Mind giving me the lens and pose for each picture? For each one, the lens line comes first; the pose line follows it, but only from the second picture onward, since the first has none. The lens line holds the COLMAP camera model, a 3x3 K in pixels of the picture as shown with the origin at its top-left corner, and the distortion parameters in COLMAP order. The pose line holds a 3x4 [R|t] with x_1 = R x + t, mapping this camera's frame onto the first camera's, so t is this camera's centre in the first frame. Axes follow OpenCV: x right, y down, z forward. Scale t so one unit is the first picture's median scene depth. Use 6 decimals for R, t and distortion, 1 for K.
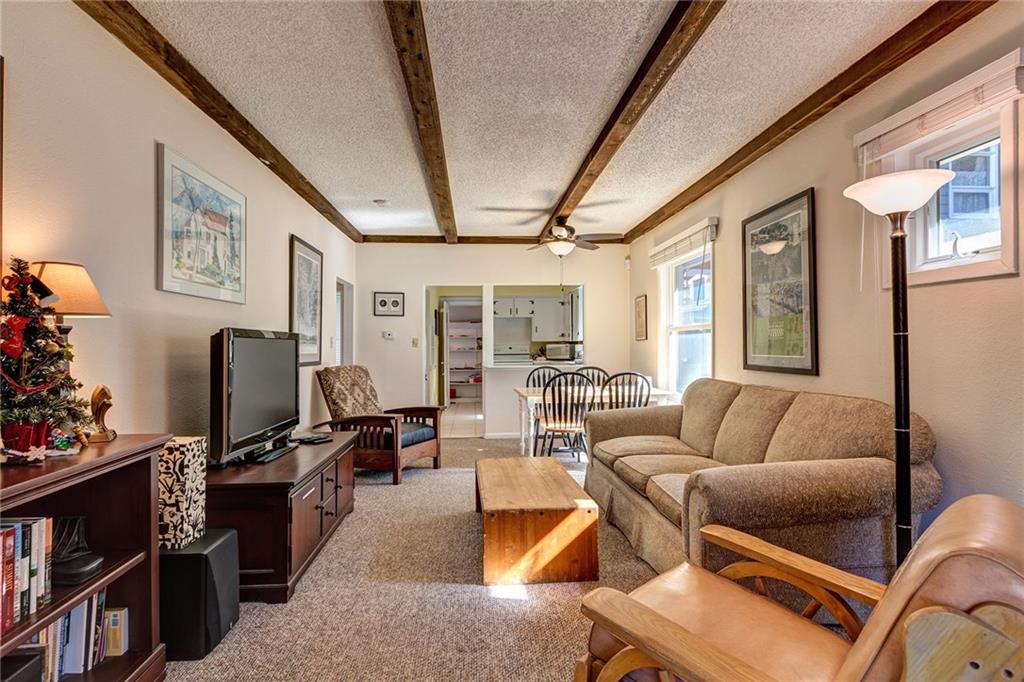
lens RADIAL K [[516.2, 0, 512.0], [0, 516.2, 341.0], [0, 0, 1]] dist [0.003617, -0.000407]
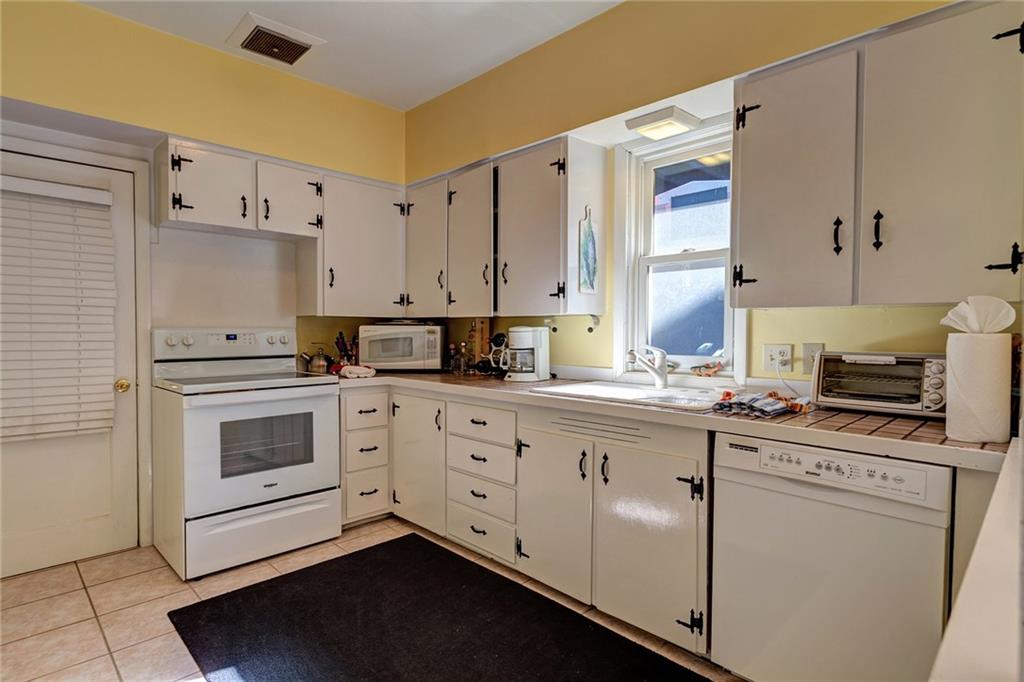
lens RADIAL K [[534.9, 0, 512.0], [0, 534.9, 341.0], [0, 0, 1]] dist [0.002285, 0.000201]
pose [[0.763693, -0.003425, 0.645571, -0.204595], [-0.013986, 0.999663, 0.021849, 0.019073], [-0.645428, -0.025715, 0.763388, 1.752888]]
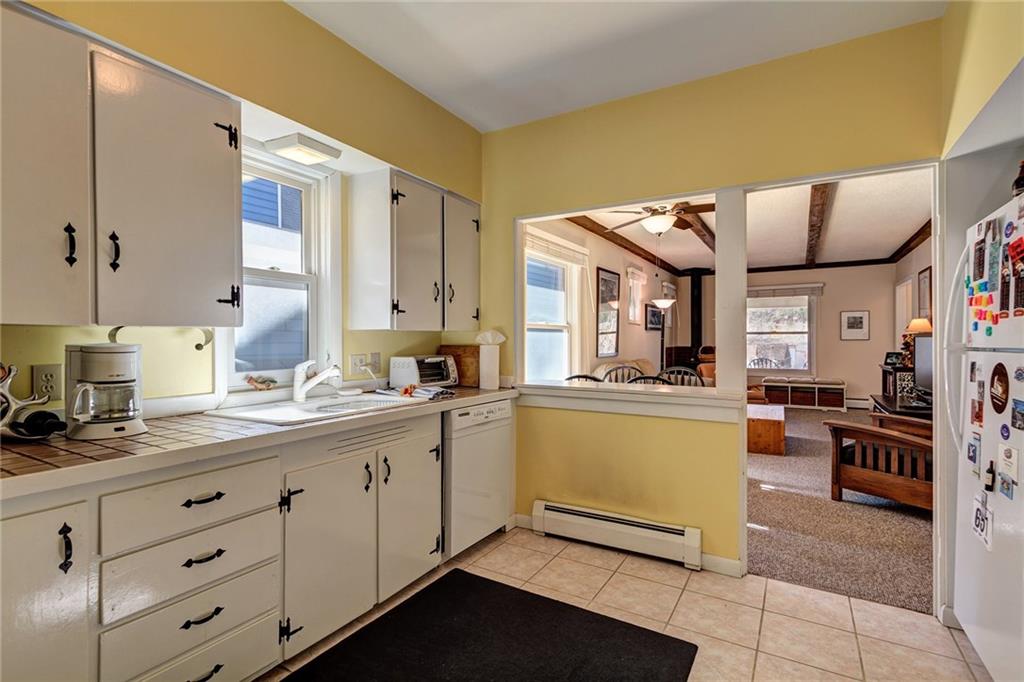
lens RADIAL K [[489.9, 0, 512.0], [0, 489.9, 341.0], [0, 0, 1]] dist [0.012913, -0.000821]
pose [[-0.823041, 0.005423, 0.567956, -0.218496], [0.001279, 0.999970, -0.007695, 0.016616], [-0.567980, -0.005607, -0.823023, 2.484142]]
